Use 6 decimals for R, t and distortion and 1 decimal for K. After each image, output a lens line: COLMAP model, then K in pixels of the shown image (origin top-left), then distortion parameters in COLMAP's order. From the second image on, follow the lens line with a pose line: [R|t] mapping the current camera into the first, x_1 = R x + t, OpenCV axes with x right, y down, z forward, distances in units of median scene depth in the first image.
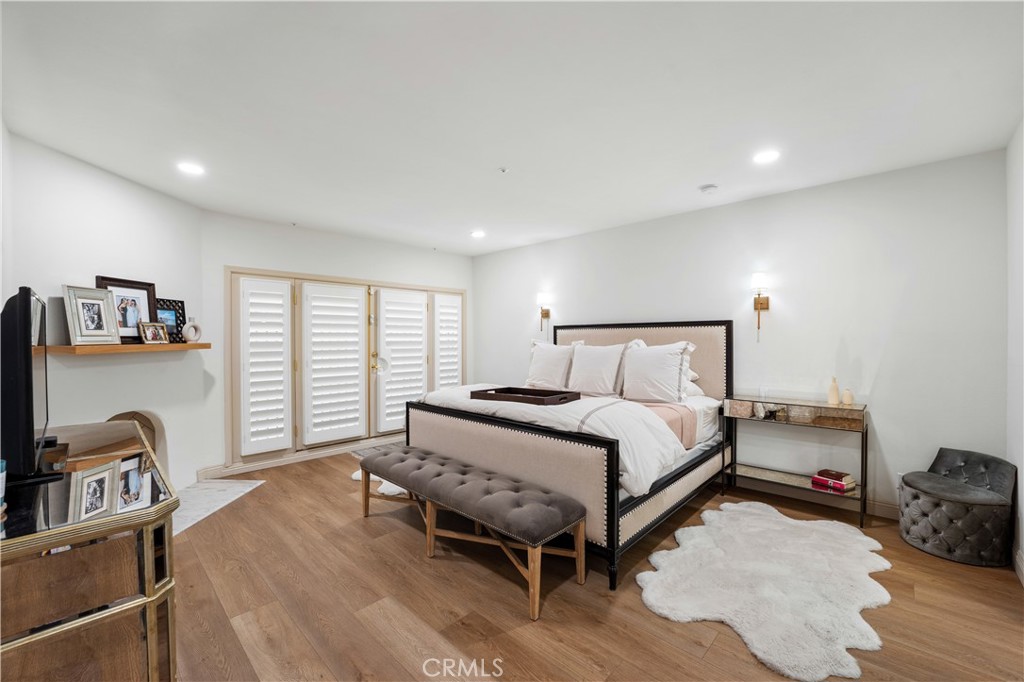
lens RADIAL K [[425.7, 0, 512.3], [0, 425.7, 341.1], [0, 0, 1]] dist [-0.004276, -0.000104]
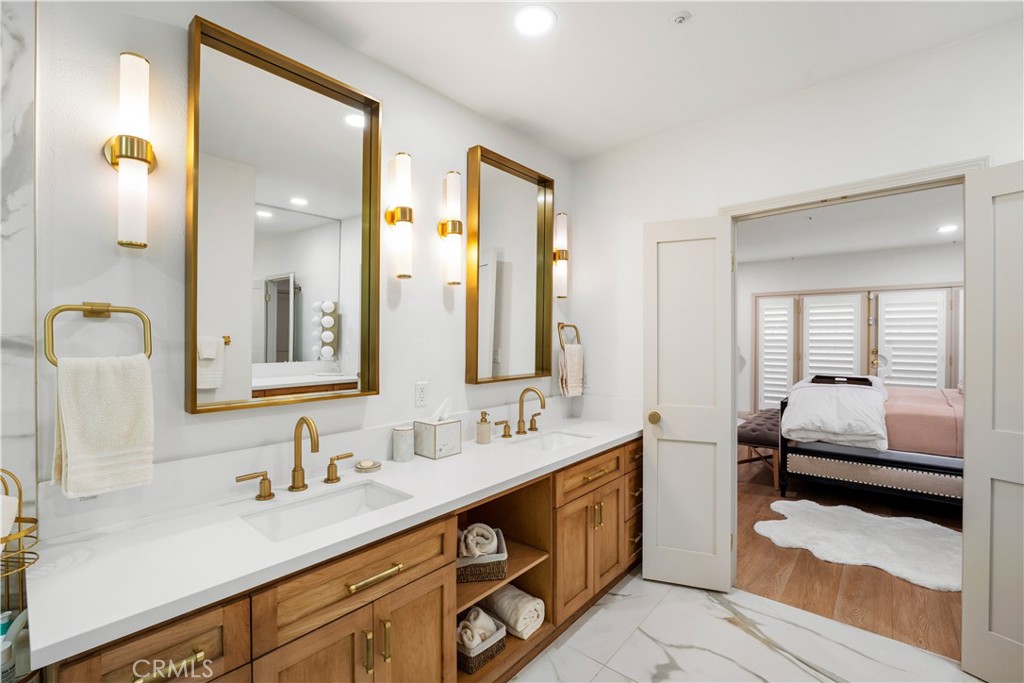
lens RADIAL K [[439.7, 0, 511.3], [0, 439.7, 339.4], [0, 0, 1]] dist [0.006649, 0.000846]
pose [[0.069370, 0.007224, -0.997565, 0.806903], [-0.012603, 0.999900, 0.006365, 0.003520], [0.997511, 0.012131, 0.069454, -0.048924]]
